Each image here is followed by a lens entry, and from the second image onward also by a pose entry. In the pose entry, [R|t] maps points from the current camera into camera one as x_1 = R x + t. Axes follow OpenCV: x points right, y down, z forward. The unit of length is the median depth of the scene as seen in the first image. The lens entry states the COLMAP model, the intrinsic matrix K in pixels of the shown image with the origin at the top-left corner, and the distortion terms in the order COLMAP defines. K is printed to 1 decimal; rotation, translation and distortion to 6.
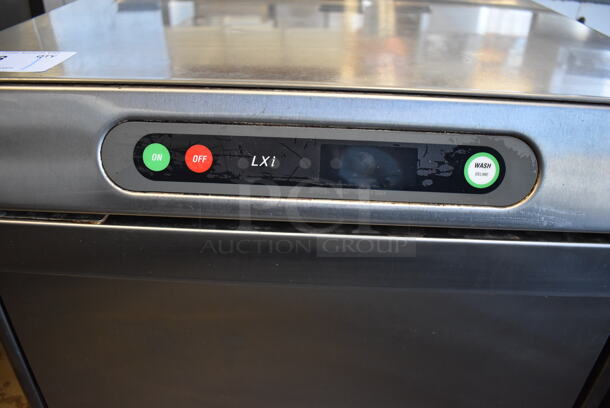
lens RADIAL K [[483.0, 0, 305.9], [0, 483.0, 206.3], [0, 0, 1]] dist [-0.101478, 0.022805]
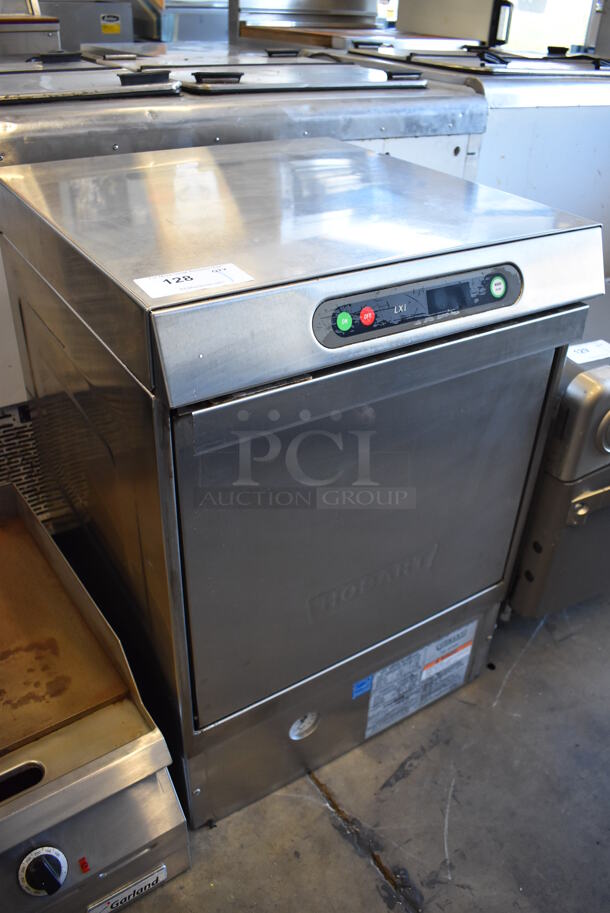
lens RADIAL K [[722.9, 0, 302.6], [0, 722.9, 459.0], [0, 0, 1]] dist [-0.101478, 0.022805]
pose [[0.824458, -0.315897, 0.469551, -1.624393], [0.292960, 0.948119, 0.123470, -0.010720], [-0.484194, 0.035764, 0.874229, -0.898107]]
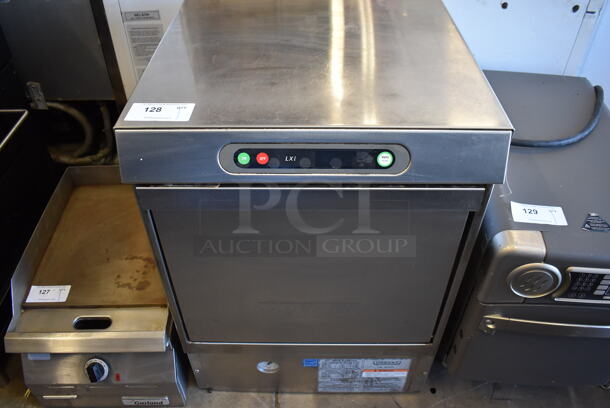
lens RADIAL K [[483.0, 0, 307.0], [0, 483.0, 201.0], [0, 0, 1]] dist [-0.101478, 0.022805]
pose [[0.999267, -0.038175, 0.002711, -0.022979], [0.037122, 0.984054, 0.173952, -0.294785], [-0.009309, -0.173724, 0.984750, -1.327308]]
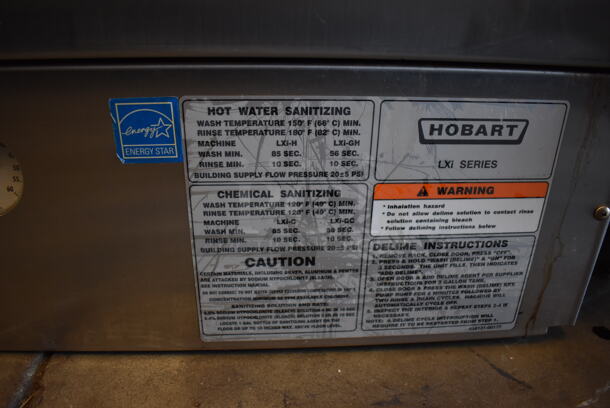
lens RADIAL K [[483.0, 0, 306.5], [0, 483.0, 201.7], [0, 0, 1]] dist [-0.101478, 0.022805]
pose [[0.993566, -0.047661, 0.102734, 0.157361], [0.058668, 0.992533, -0.106938, 1.861360], [-0.096870, 0.112277, 0.988944, 1.311711]]
